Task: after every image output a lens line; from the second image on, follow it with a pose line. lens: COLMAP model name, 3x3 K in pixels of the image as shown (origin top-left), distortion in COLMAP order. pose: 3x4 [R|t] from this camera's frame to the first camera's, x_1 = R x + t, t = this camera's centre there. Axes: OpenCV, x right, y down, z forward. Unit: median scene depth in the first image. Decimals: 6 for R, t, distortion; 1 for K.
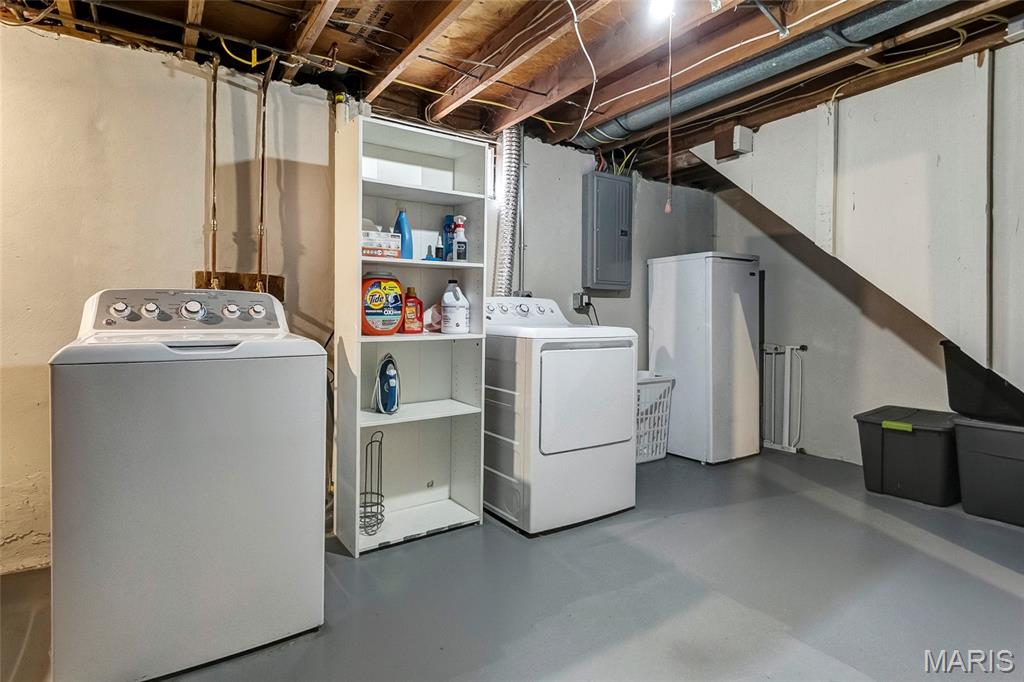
lens RADIAL K [[539.0, 0, 505.2], [0, 539.0, 339.2], [0, 0, 1]] dist [0.014197, -0.001327]
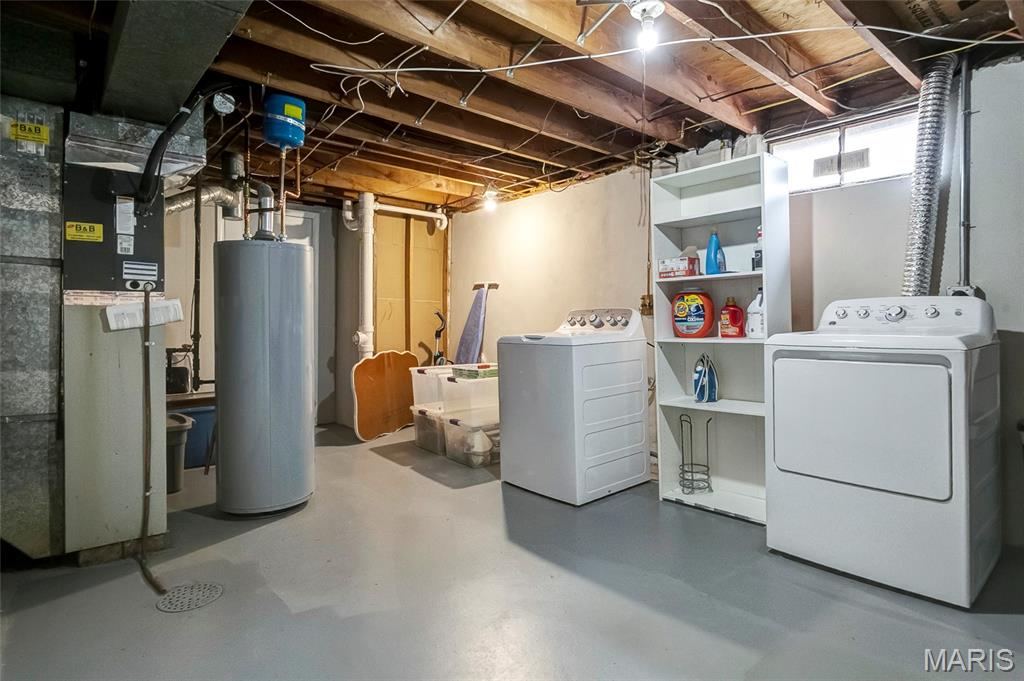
lens RADIAL K [[539.0, 0, 505.2], [0, 539.0, 338.7], [0, 0, 1]] dist [0.014197, -0.001327]
pose [[0.125913, 0.026371, -0.991691, 0.979785], [-0.031675, 0.999244, 0.022550, -0.019849], [0.991535, 0.028573, 0.126653, 0.415967]]
